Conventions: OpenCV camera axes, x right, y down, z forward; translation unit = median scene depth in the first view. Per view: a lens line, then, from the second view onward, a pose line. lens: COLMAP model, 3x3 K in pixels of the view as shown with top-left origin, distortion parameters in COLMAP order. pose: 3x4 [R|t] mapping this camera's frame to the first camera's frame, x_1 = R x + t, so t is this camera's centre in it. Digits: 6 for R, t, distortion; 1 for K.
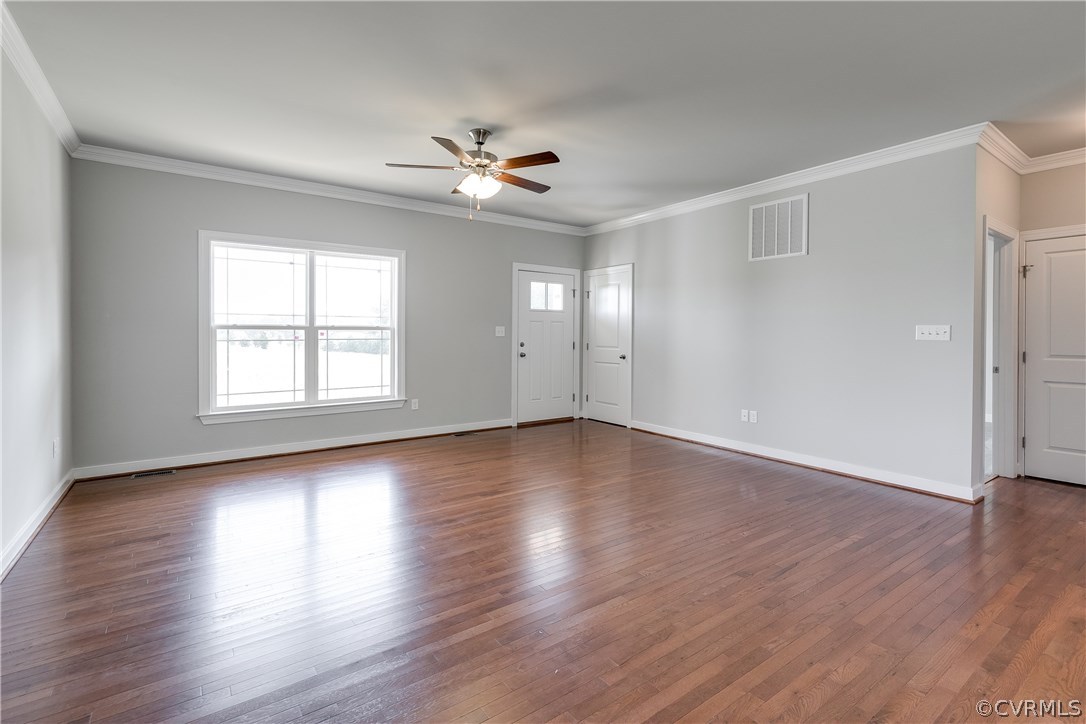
lens RADIAL K [[505.7, 0, 579.8], [0, 505.7, 338.8], [0, 0, 1]] dist [0.000227, -0.000067]
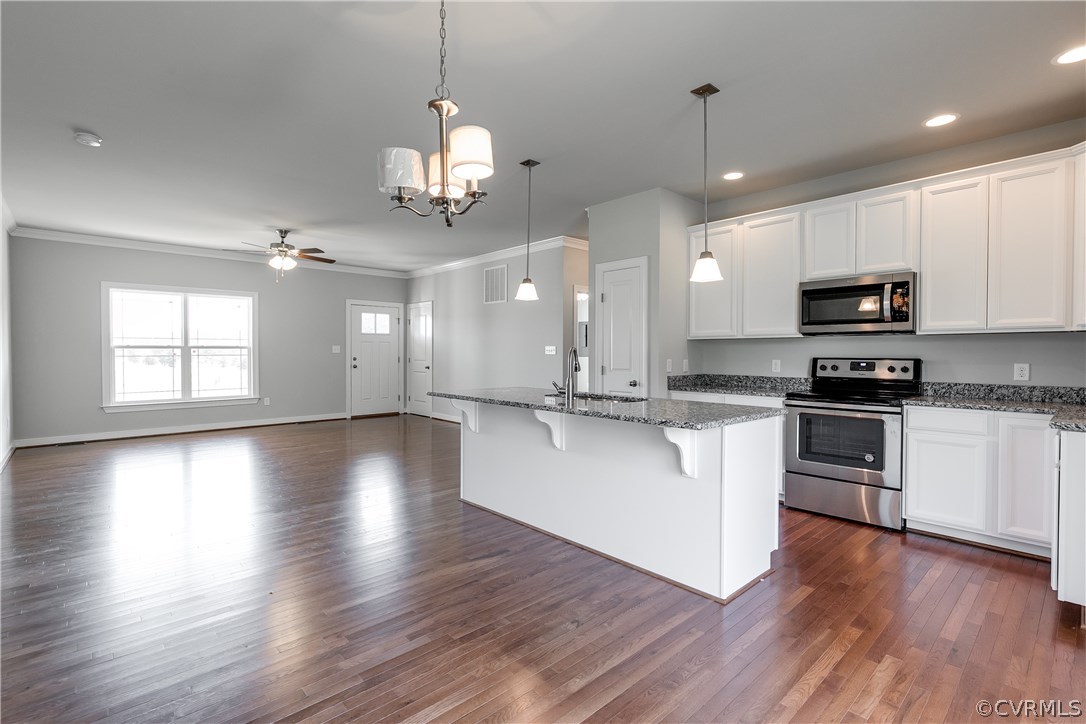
lens RADIAL K [[496.1, 0, 543.0], [0, 496.1, 362.0], [0, 0, 1]] dist [0.003885, -0.000205]
pose [[0.996020, -0.003742, 0.089056, 0.345231], [0.002572, 0.999909, 0.013247, 0.003957], [-0.089098, -0.012965, 0.995939, -0.484594]]
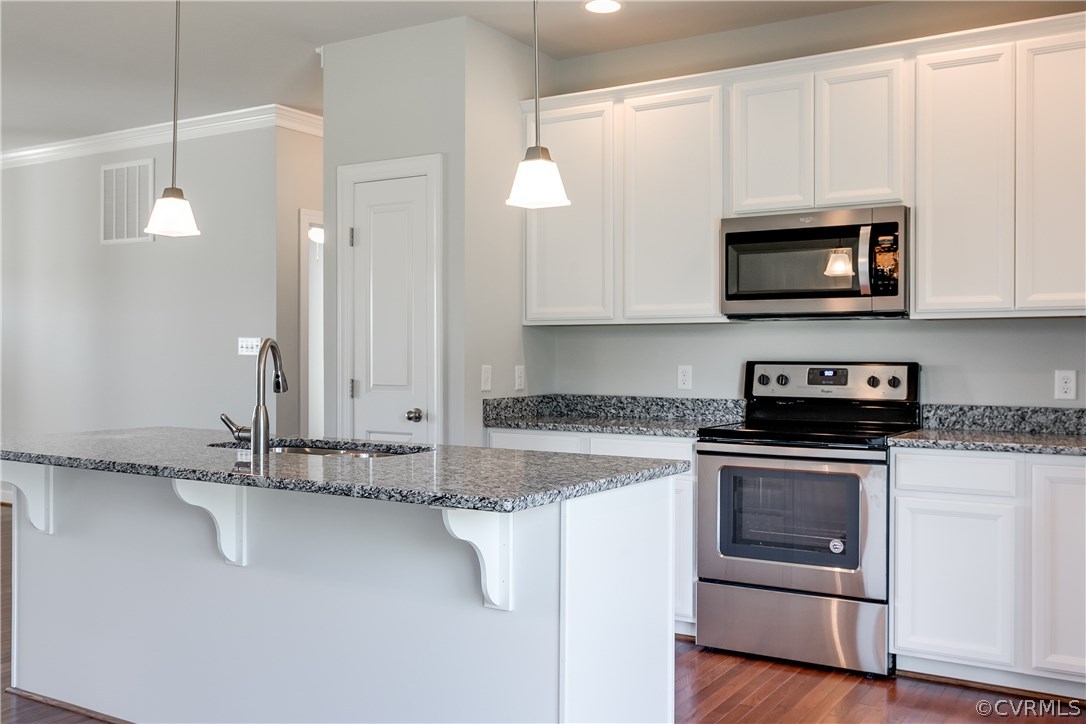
lens RADIAL K [[996.4, 0, 543.0], [0, 996.4, 362.0], [0, 0, 1]] dist [0.004167, 0.010485]
pose [[0.934943, -0.005652, 0.354753, 0.379368], [0.003956, 0.999977, 0.005507, 0.004094], [-0.354776, -0.003745, 0.934944, -0.465085]]
